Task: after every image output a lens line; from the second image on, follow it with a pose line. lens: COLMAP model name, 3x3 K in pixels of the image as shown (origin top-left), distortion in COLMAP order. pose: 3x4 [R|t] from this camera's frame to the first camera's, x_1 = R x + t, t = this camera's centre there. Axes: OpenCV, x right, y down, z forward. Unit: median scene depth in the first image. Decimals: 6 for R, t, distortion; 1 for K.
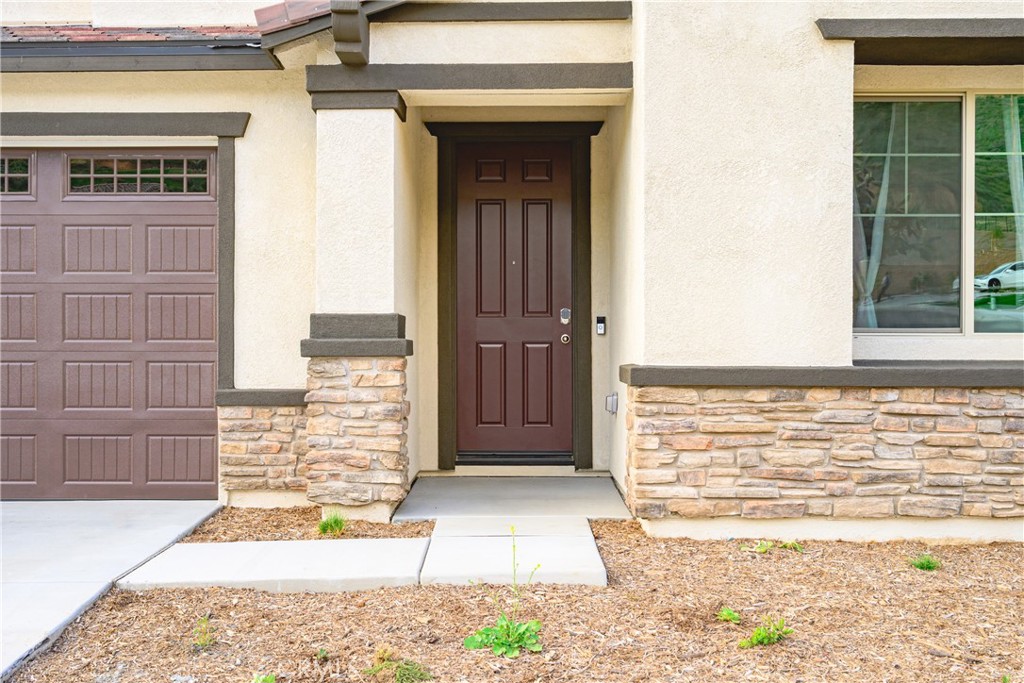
lens RADIAL K [[1204.5, 0, 512.0], [0, 1204.5, 341.5], [0, 0, 1]] dist [0.007225, 0.027579]
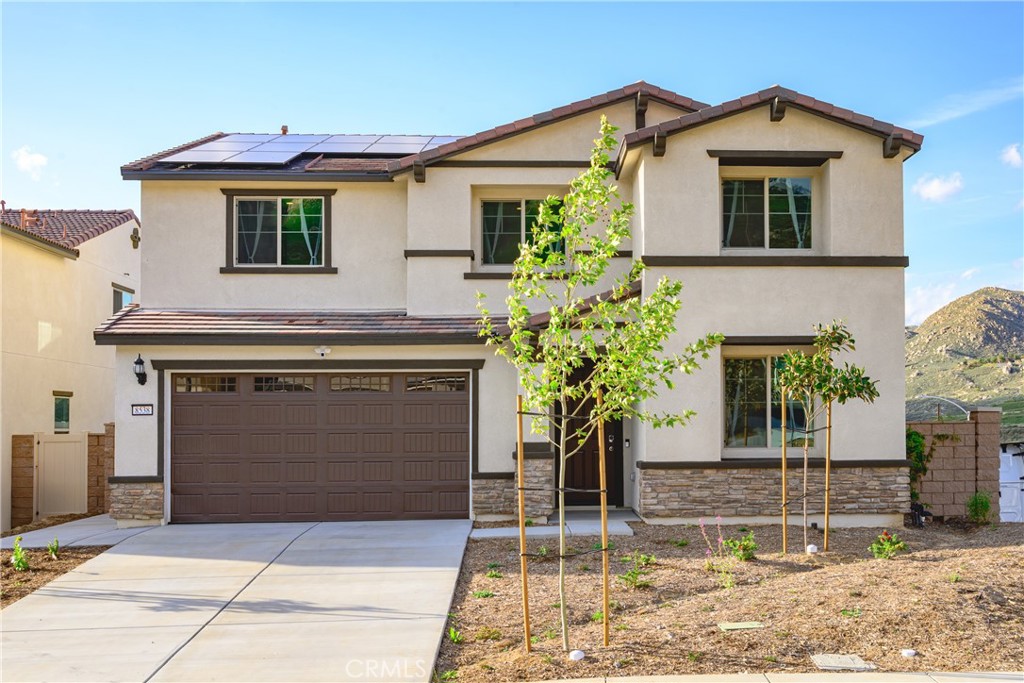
lens RADIAL K [[1221.1, 0, 619.7], [0, 1221.1, 375.2], [0, 0, 1]] dist [-0.009683, -0.064681]
pose [[0.996575, -0.003980, 0.082603, -0.155338], [0.007722, 0.998956, -0.045032, -0.045086], [-0.082337, 0.045515, 0.995565, -1.547712]]
